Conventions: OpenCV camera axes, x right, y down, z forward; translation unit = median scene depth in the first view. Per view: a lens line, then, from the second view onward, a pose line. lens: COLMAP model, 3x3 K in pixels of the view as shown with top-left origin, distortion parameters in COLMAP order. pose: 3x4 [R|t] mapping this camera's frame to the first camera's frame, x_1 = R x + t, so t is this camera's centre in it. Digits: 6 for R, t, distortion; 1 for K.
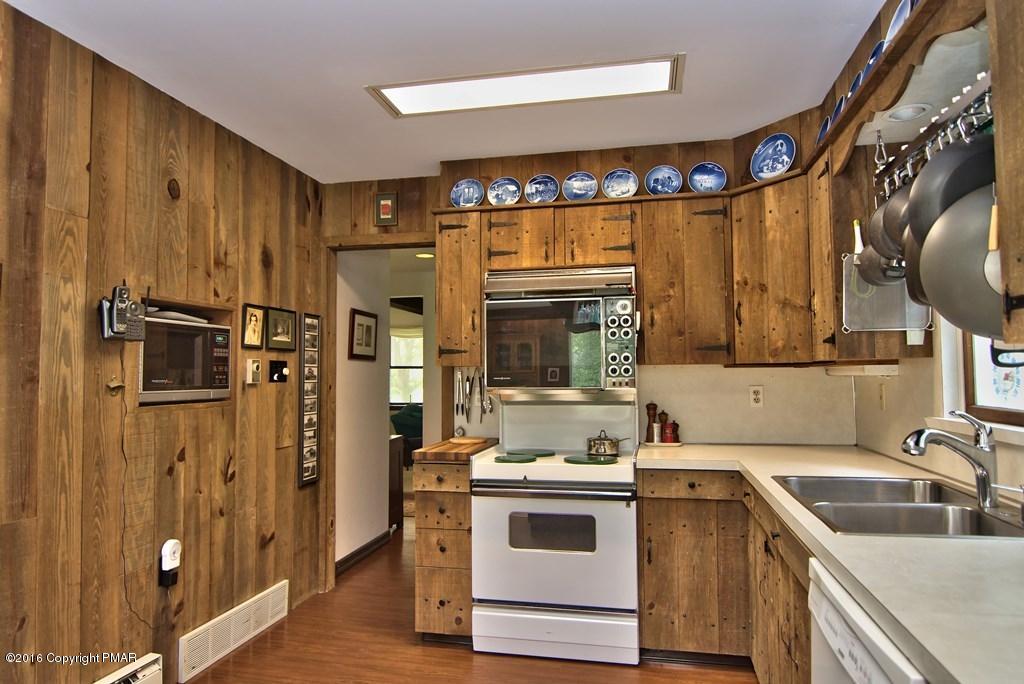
lens RADIAL K [[635.7, 0, 516.8], [0, 635.7, 345.4], [0, 0, 1]] dist [-0.002790, -0.002520]
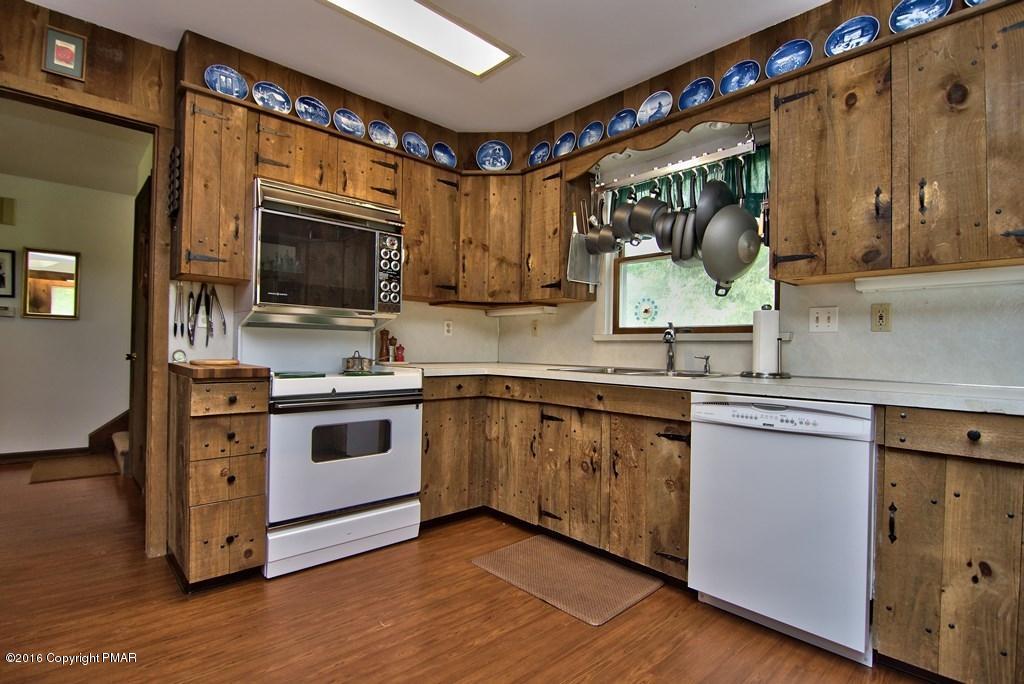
lens RADIAL K [[487.8, 0, 515.2], [0, 487.8, 347.8], [0, 0, 1]] dist [-0.016751, -0.005084]
pose [[0.573656, 0.018753, 0.818882, -0.429519], [-0.059467, 0.998053, 0.018803, 0.101556], [-0.816935, -0.059483, 0.573654, 0.300328]]
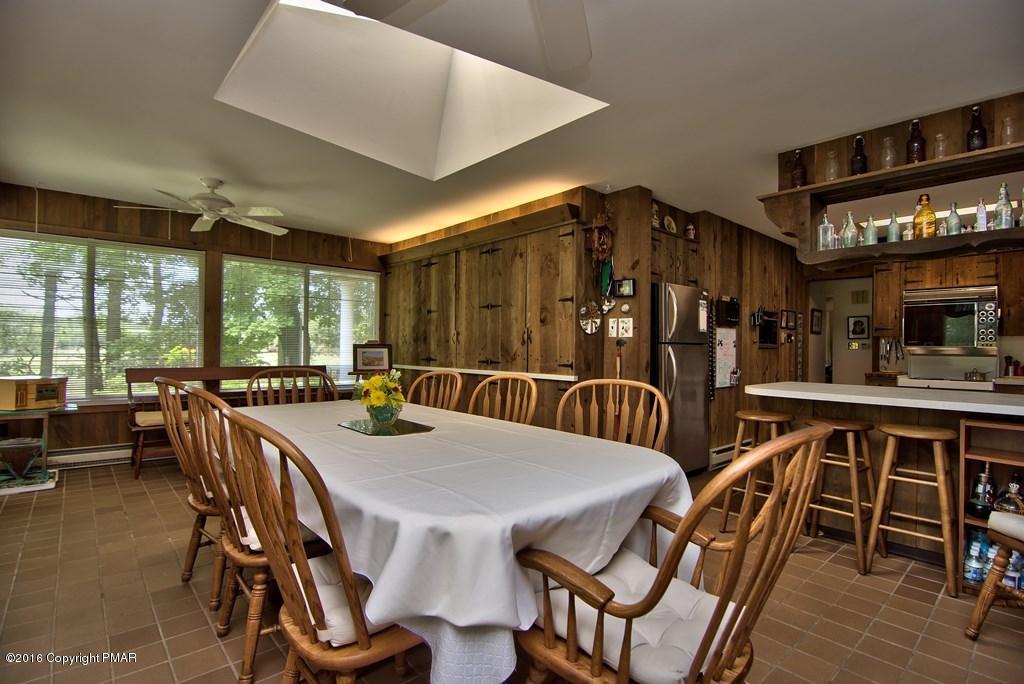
lens RADIAL K [[487.8, 0, 517.9], [0, 487.8, 346.3], [0, 0, 1]] dist [-0.016751, -0.005084]
pose [[0.805284, 0.014572, -0.592711, -0.139437], [0.010229, 0.999208, 0.038462, -0.008484], [0.592802, -0.037036, 0.804497, -1.120365]]
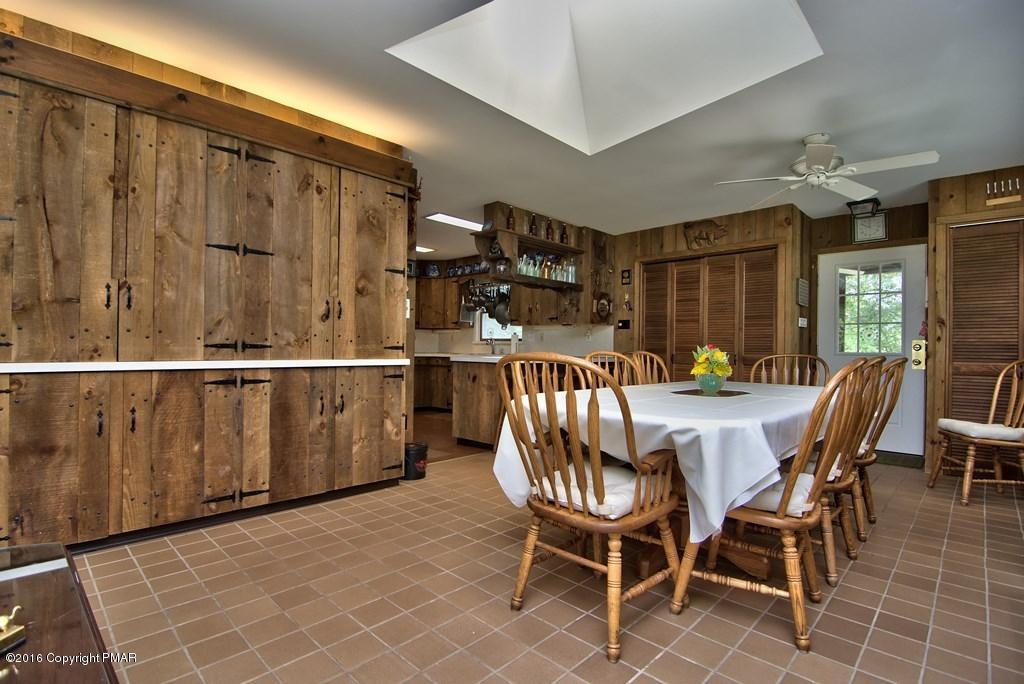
lens RADIAL K [[487.8, 0, 516.6], [0, 487.8, 345.9], [0, 0, 1]] dist [-0.016751, -0.005084]
pose [[0.532053, 0.017128, 0.846538, -1.582763], [-0.055183, 0.998371, 0.014482, 0.057678], [-0.844911, -0.054420, 0.532132, -0.832888]]
